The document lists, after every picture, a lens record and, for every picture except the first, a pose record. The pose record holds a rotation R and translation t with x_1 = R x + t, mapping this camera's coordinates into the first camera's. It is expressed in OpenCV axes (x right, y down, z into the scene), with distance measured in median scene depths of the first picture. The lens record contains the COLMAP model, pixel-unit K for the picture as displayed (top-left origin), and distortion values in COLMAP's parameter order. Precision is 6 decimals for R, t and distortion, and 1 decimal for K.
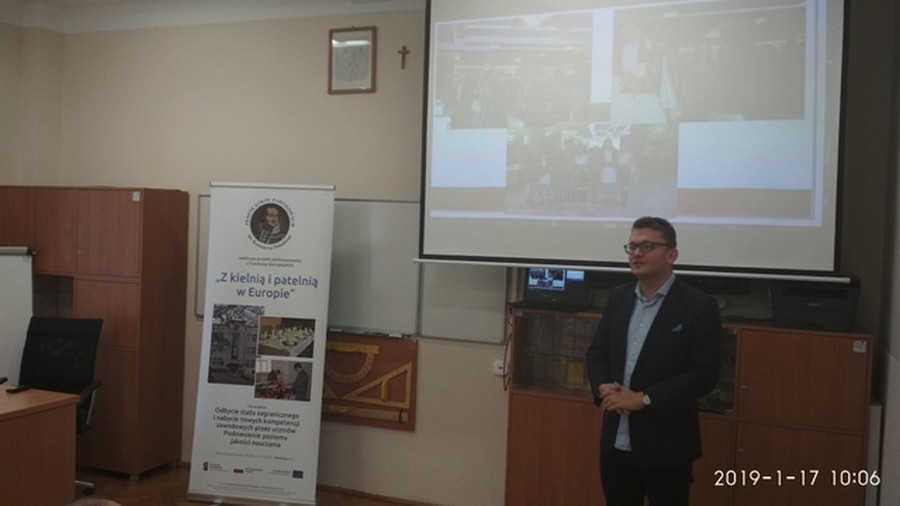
lens RADIAL K [[809.5, 0, 457.8], [0, 809.5, 243.0], [0, 0, 1]] dist [0.090483, -0.192720]
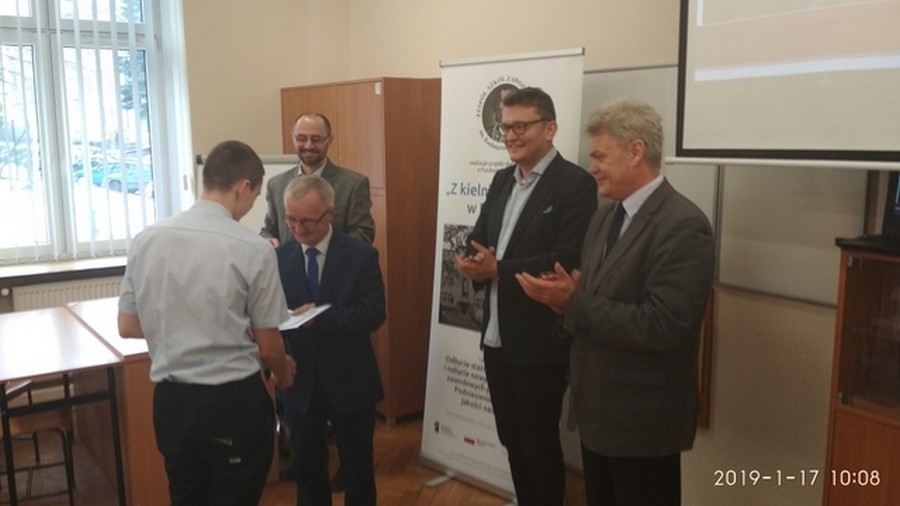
lens RADIAL K [[801.7, 0, 449.7], [0, 801.7, 256.5], [0, 0, 1]] dist [0.162432, -0.344089]
pose [[0.828260, 0.047491, -0.558328, 0.130797], [0.025542, 0.992167, 0.122283, 0.013355], [0.559762, -0.115543, 0.820559, 0.380164]]
